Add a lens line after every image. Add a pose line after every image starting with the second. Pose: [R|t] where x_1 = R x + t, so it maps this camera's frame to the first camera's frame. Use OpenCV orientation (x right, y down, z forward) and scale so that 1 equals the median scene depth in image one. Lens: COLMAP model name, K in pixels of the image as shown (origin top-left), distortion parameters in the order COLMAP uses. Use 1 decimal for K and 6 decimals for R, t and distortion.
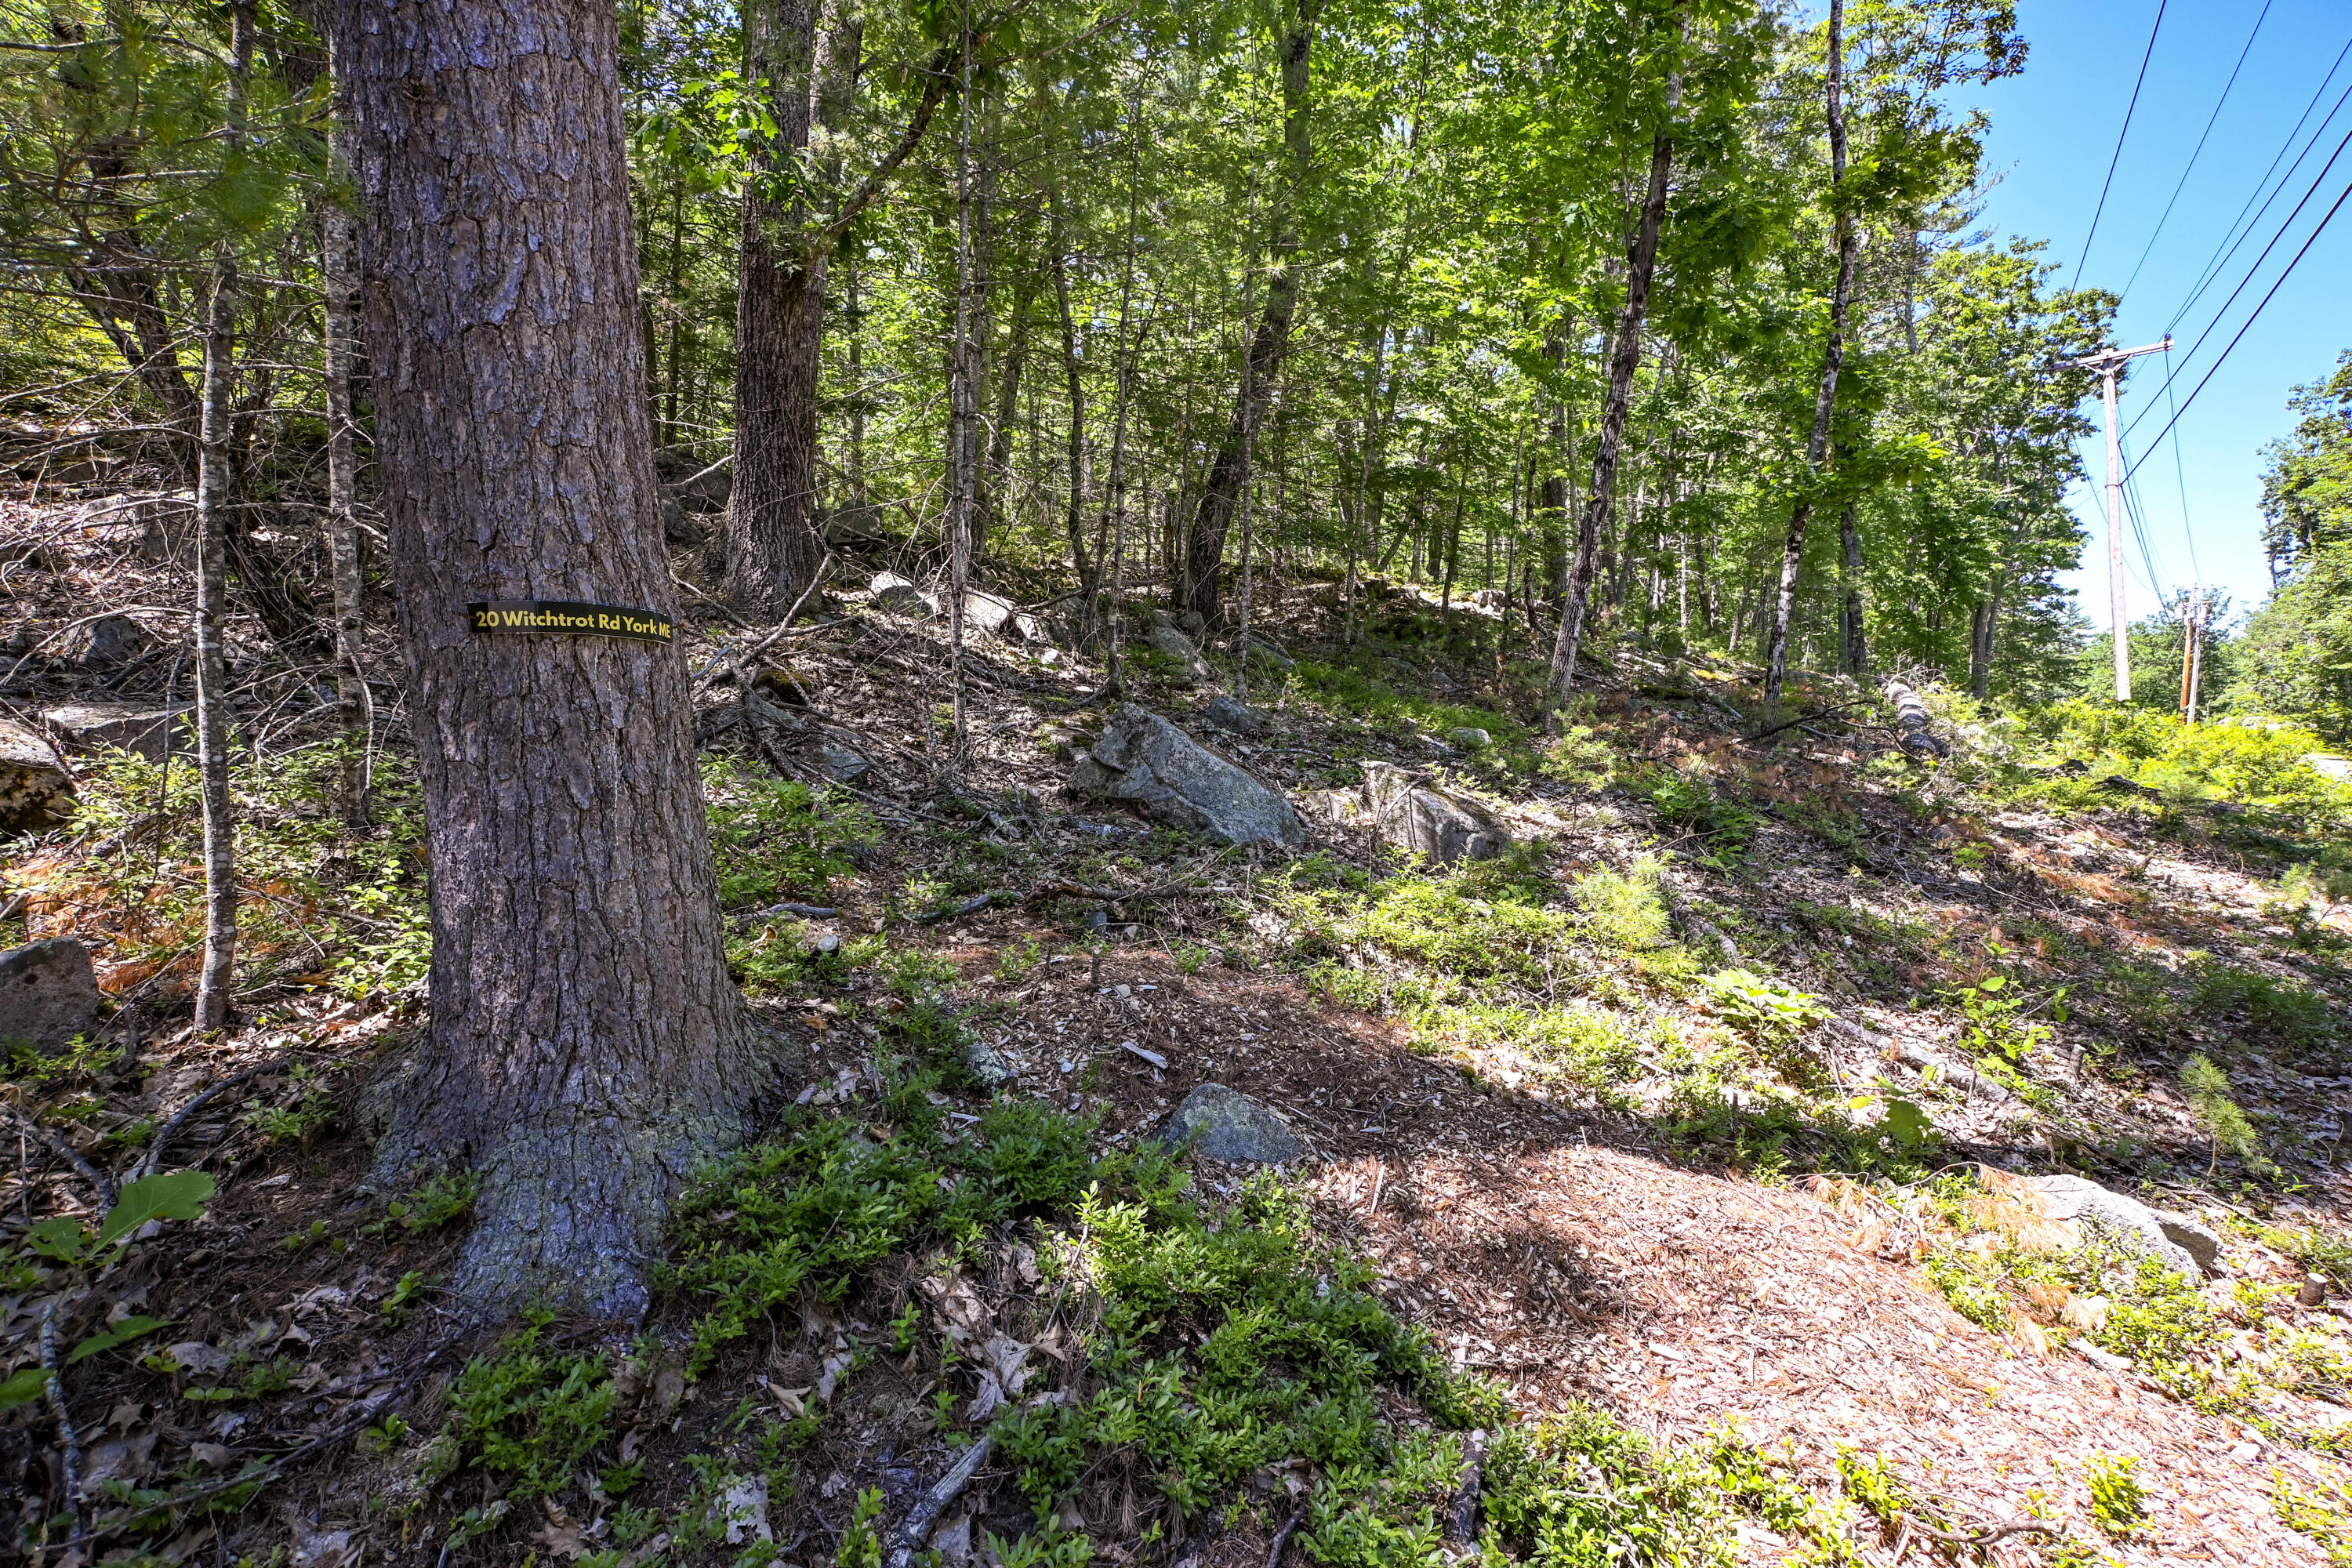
lens RADIAL K [[1198.7, 0, 1173.0], [0, 1198.7, 783.5], [0, 0, 1]] dist [-0.004665, 0.002580]
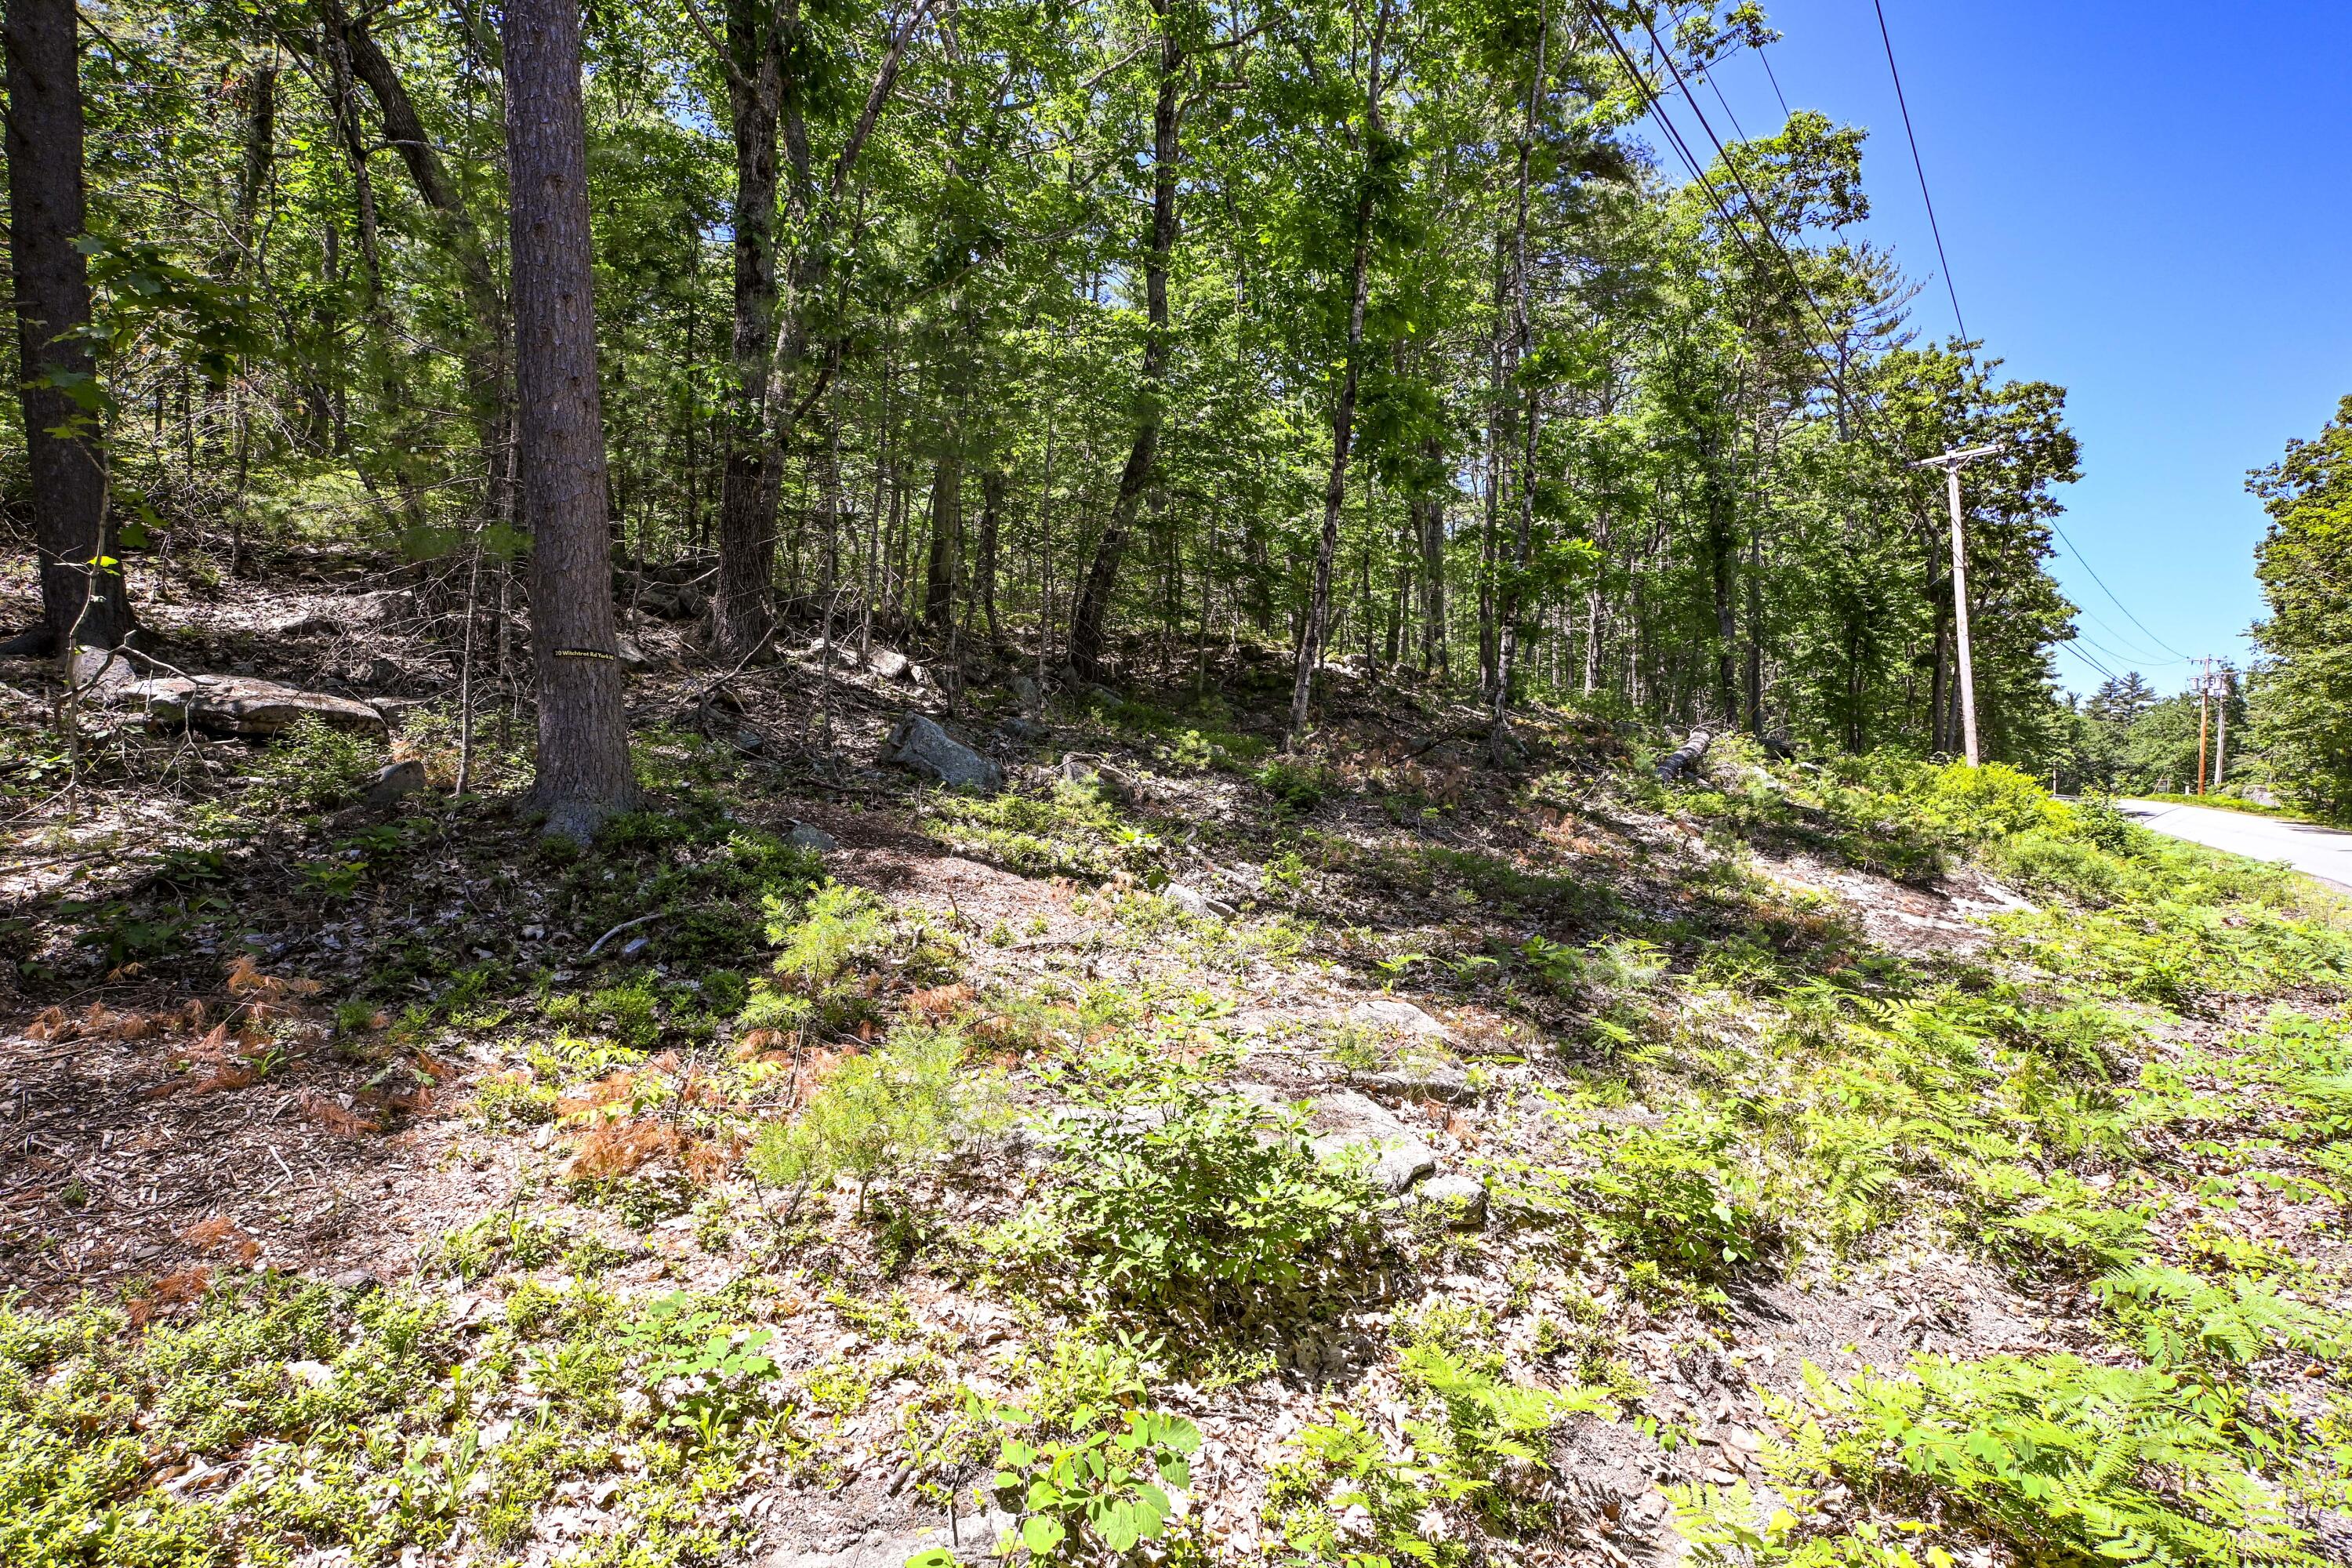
lens RADIAL K [[1198.7, 0, 1178.2], [0, 1198.7, 785.8], [0, 0, 1]] dist [-0.004665, 0.002580]
pose [[0.998394, 0.013550, -0.055016, 0.292658], [-0.016299, 0.998624, -0.049843, 0.080116], [0.054265, 0.050660, 0.997241, -0.483069]]
